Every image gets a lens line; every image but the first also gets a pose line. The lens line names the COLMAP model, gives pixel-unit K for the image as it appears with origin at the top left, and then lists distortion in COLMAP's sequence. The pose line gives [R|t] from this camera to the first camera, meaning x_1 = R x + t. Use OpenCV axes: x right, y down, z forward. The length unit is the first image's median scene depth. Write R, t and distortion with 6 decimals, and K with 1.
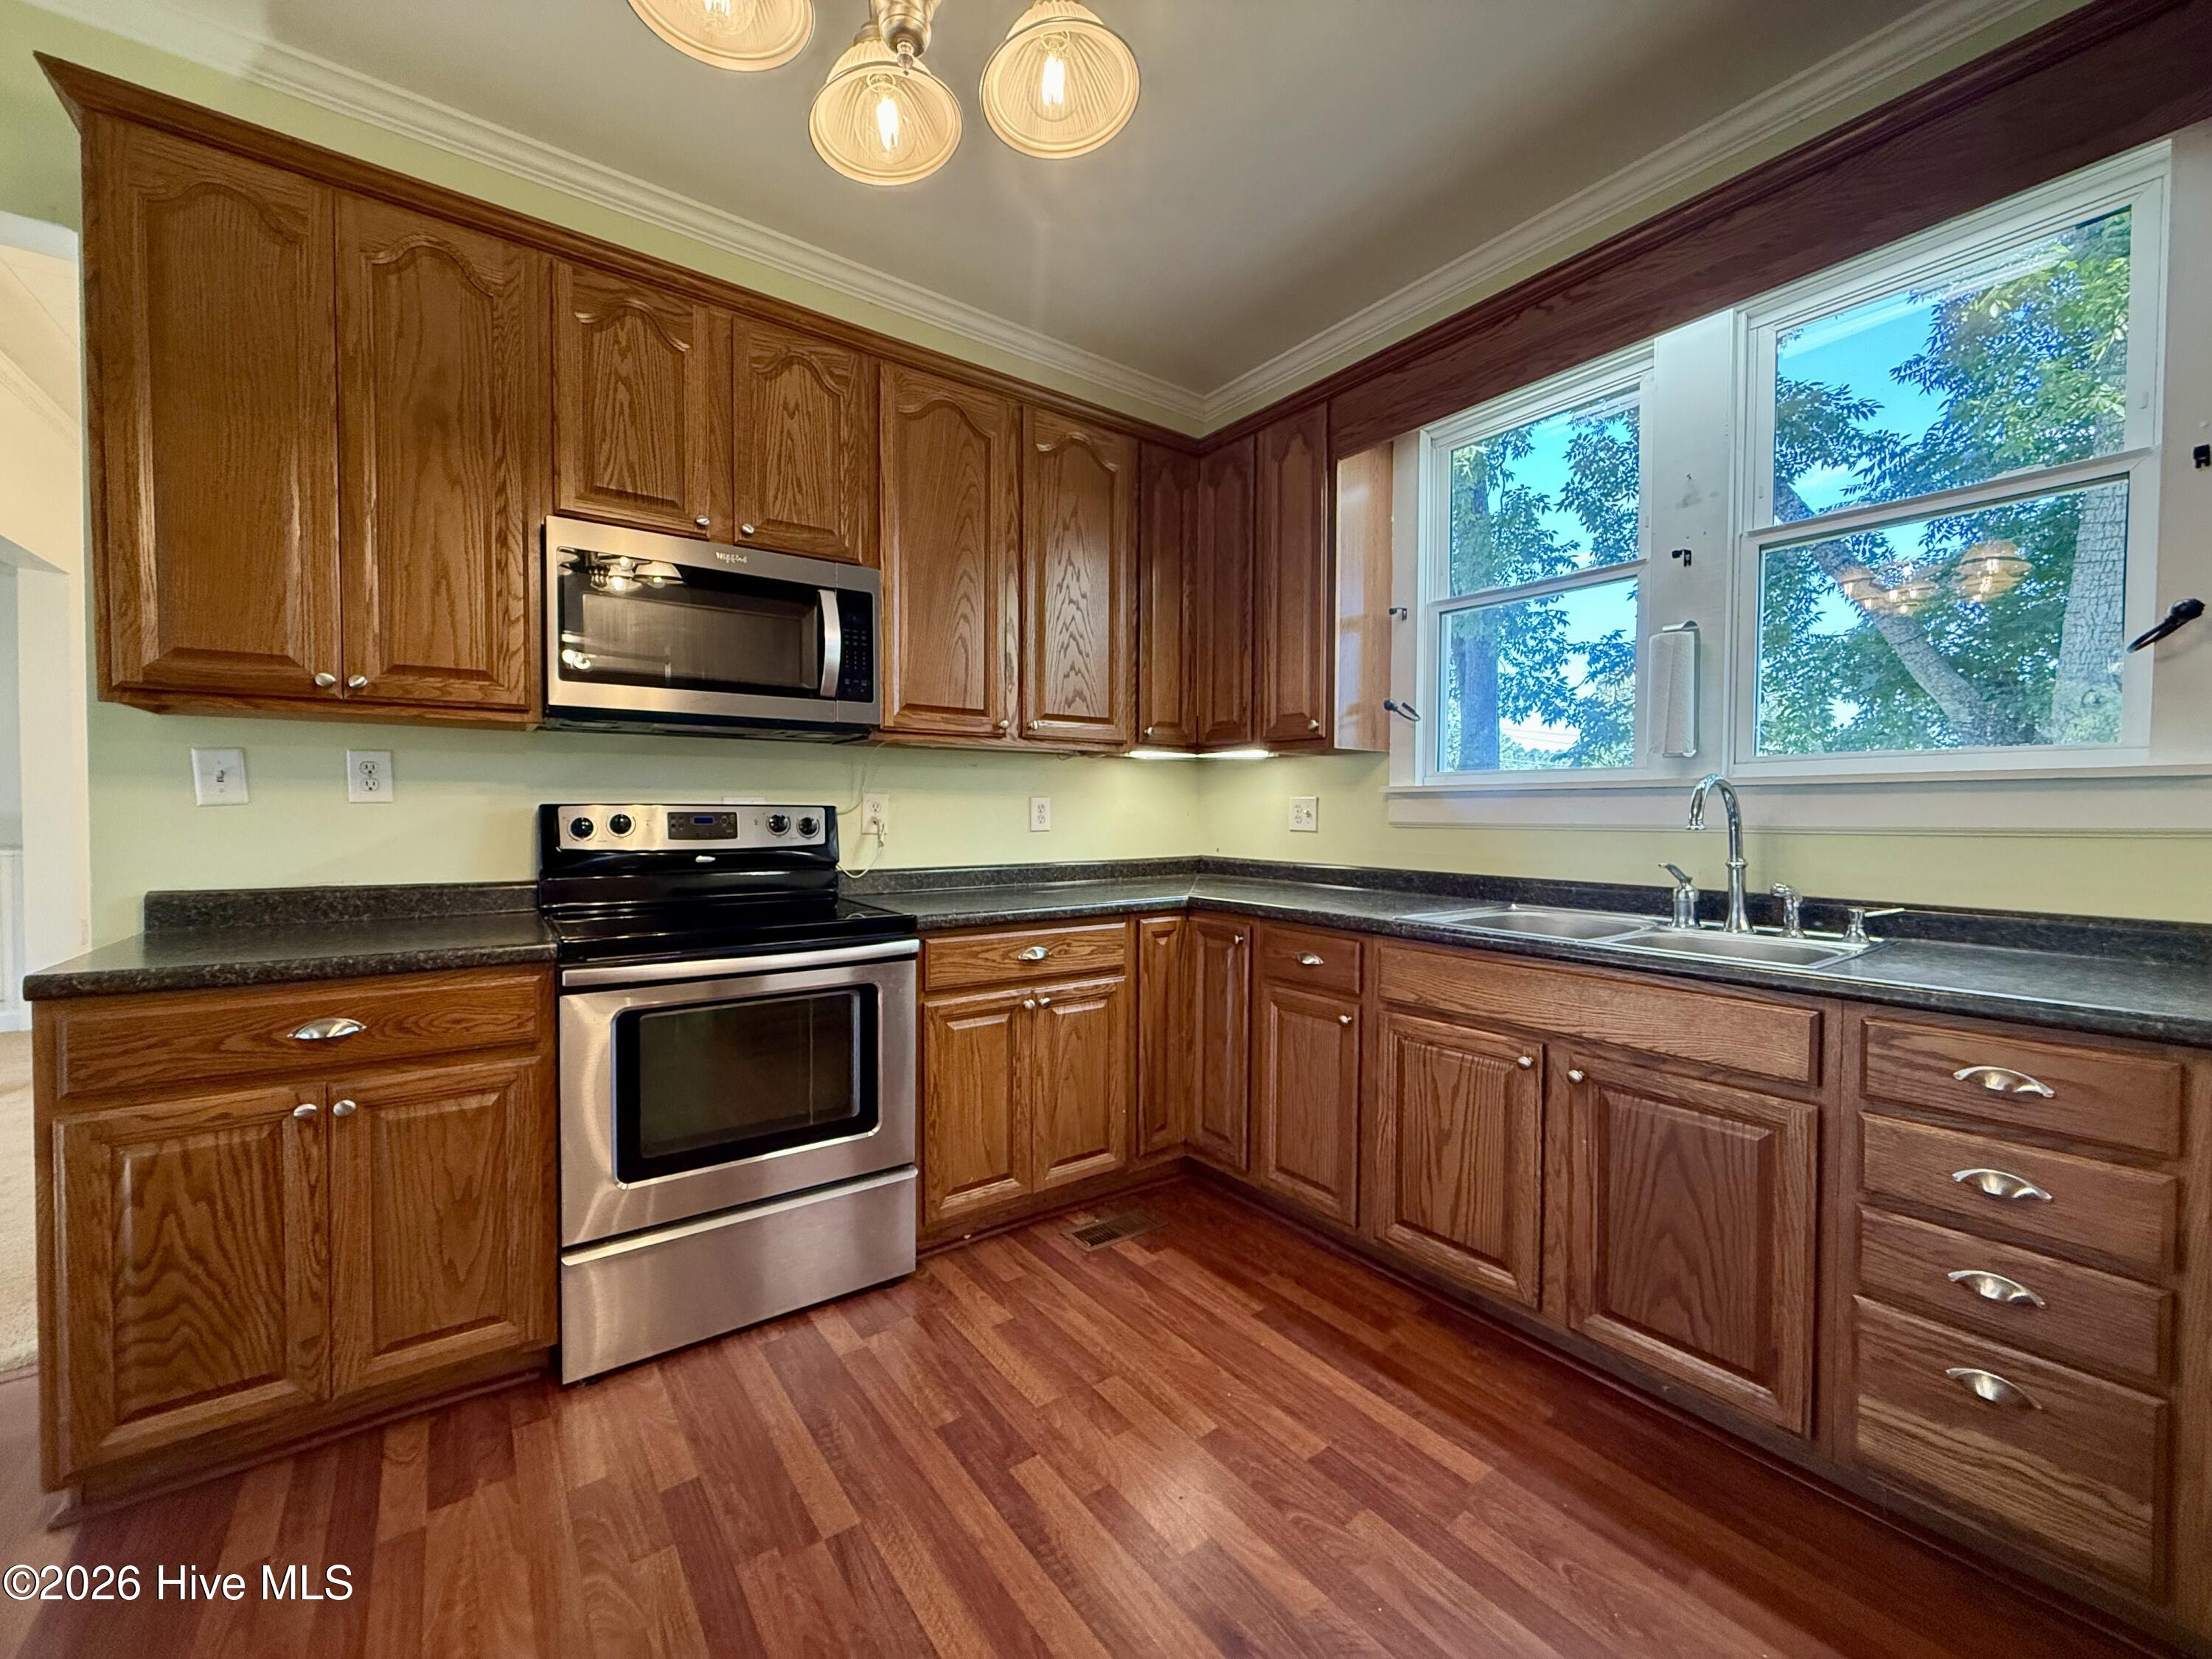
lens RADIAL K [[879.0, 0, 1102.9], [0, 879.0, 827.3], [0, 0, 1]] dist [0.000588, -0.000505]
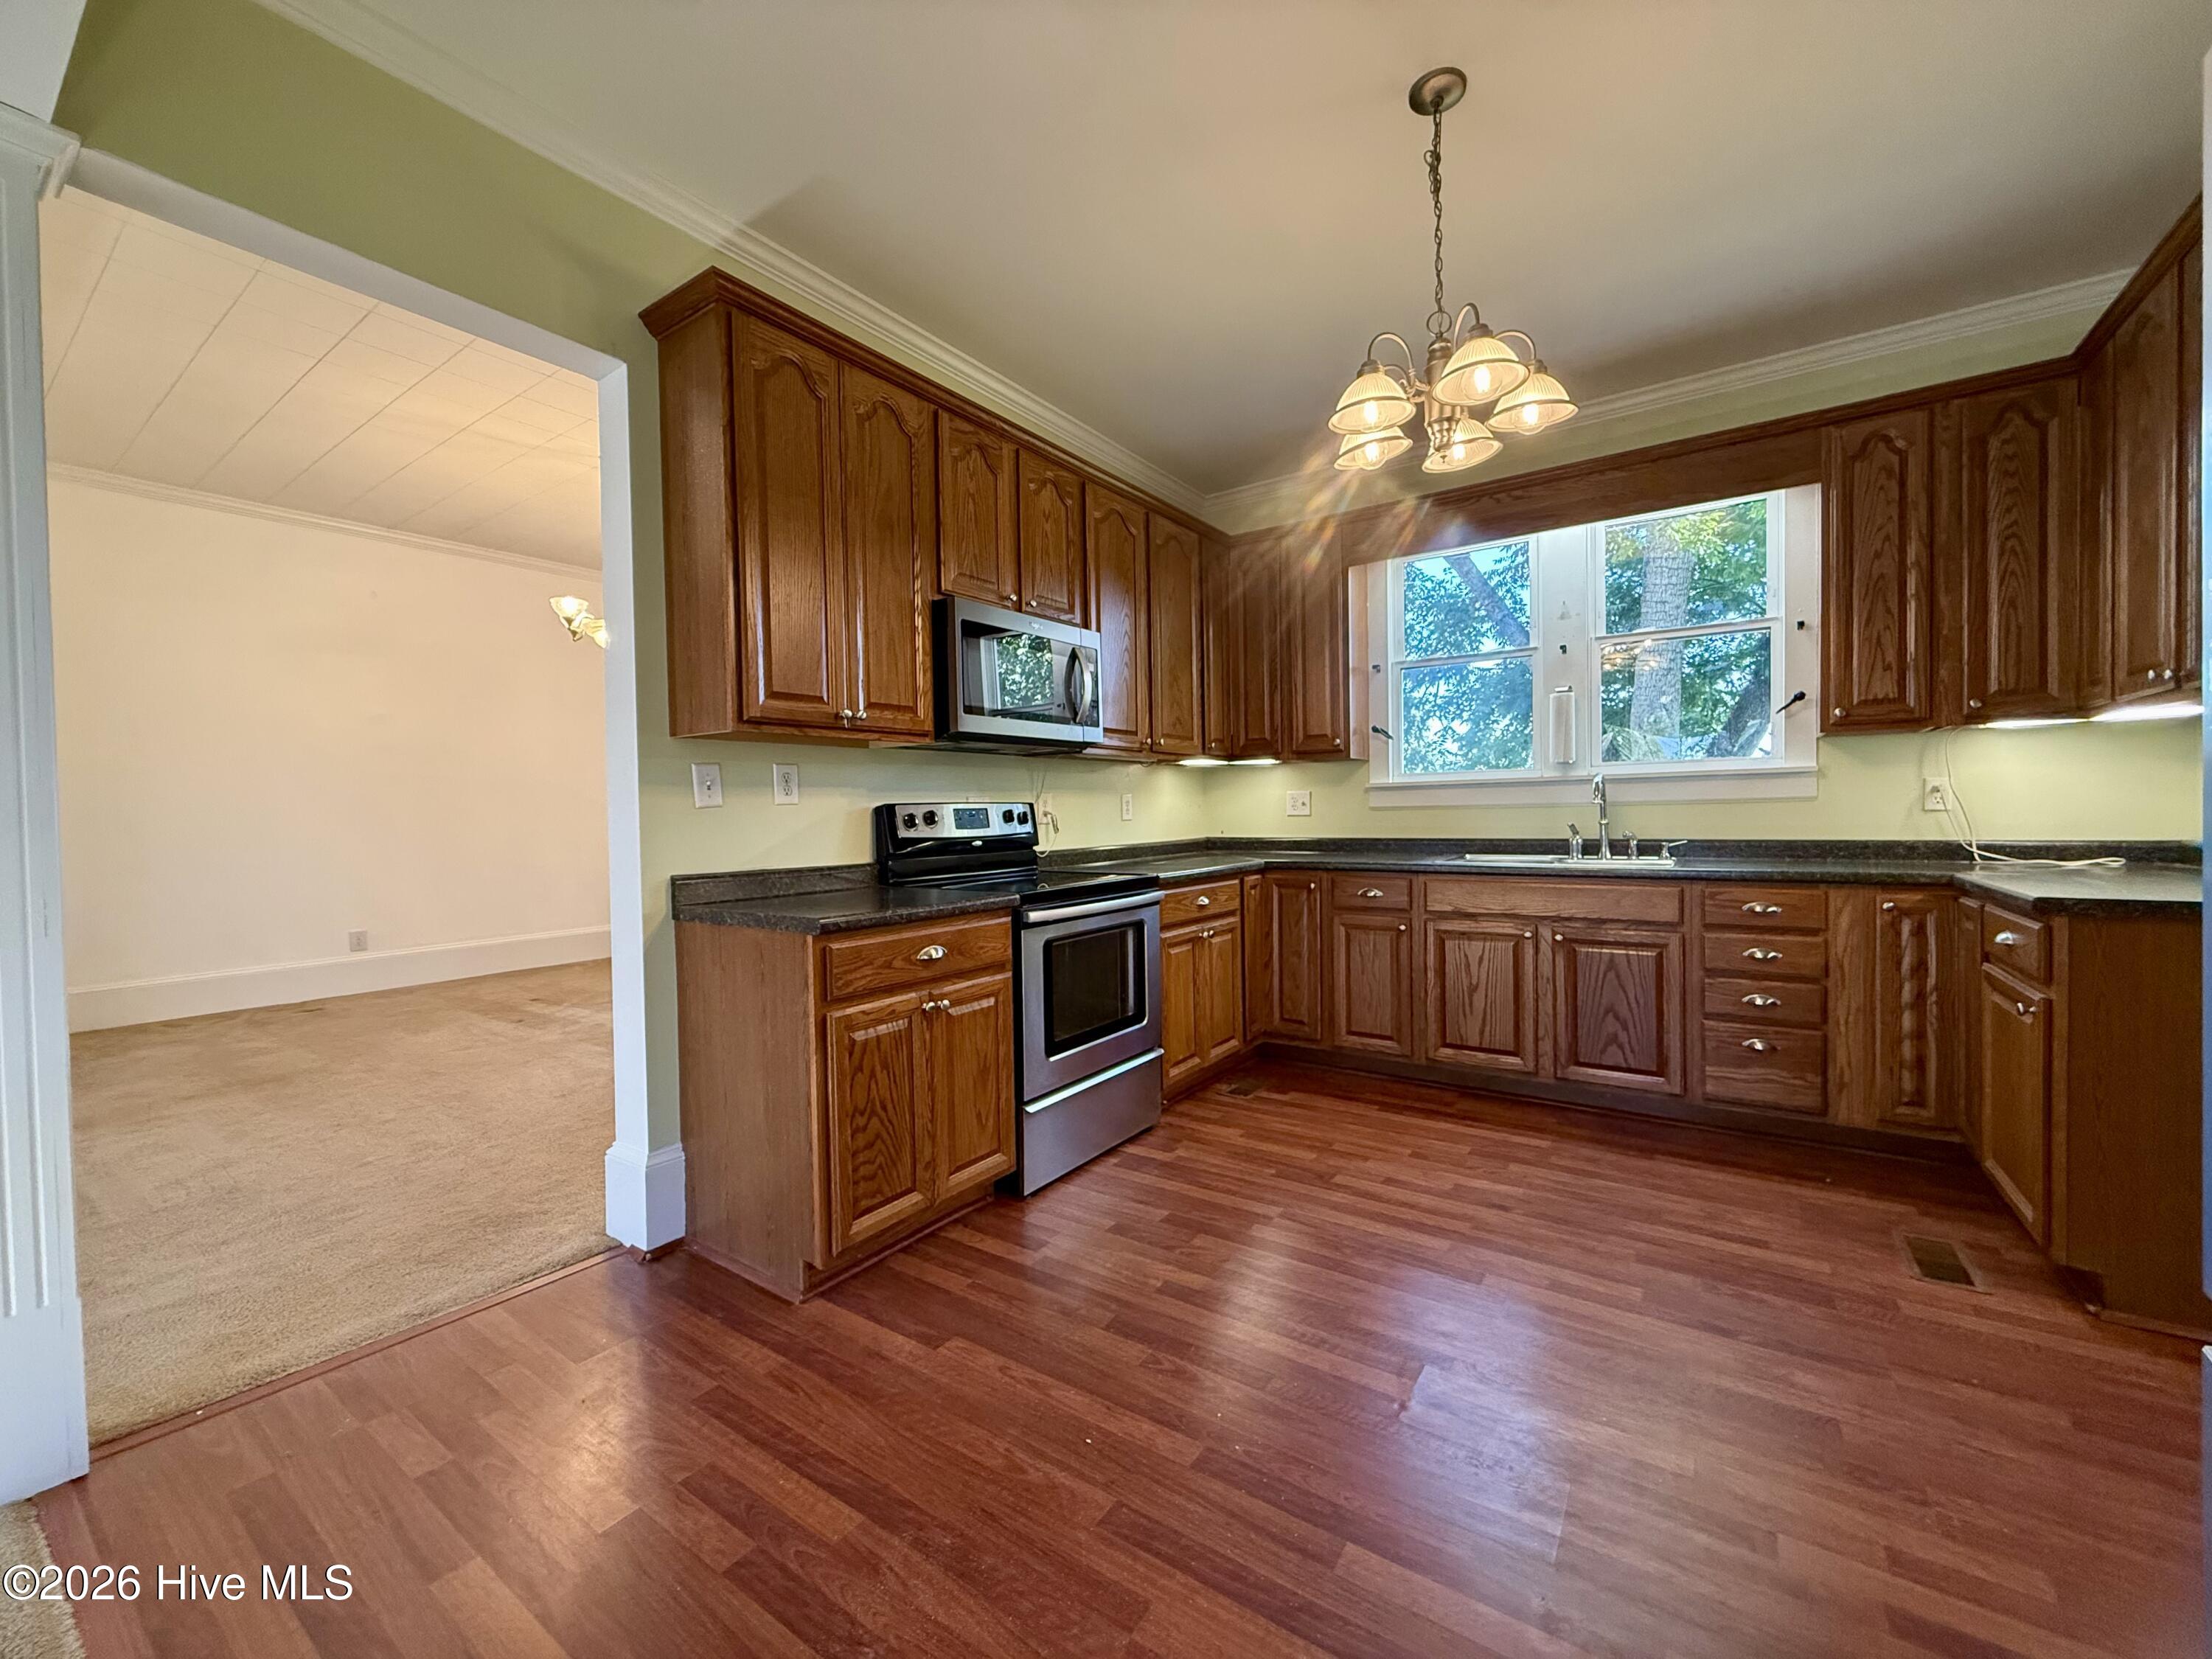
lens RADIAL K [[879.0, 0, 1105.1], [0, 879.0, 826.2], [0, 0, 1]] dist [0.000588, -0.000505]
pose [[0.947570, -0.028241, 0.318296, -0.815911], [0.029202, 0.999572, 0.001754, 0.015727], [-0.318210, 0.007633, 0.947990, -0.384171]]
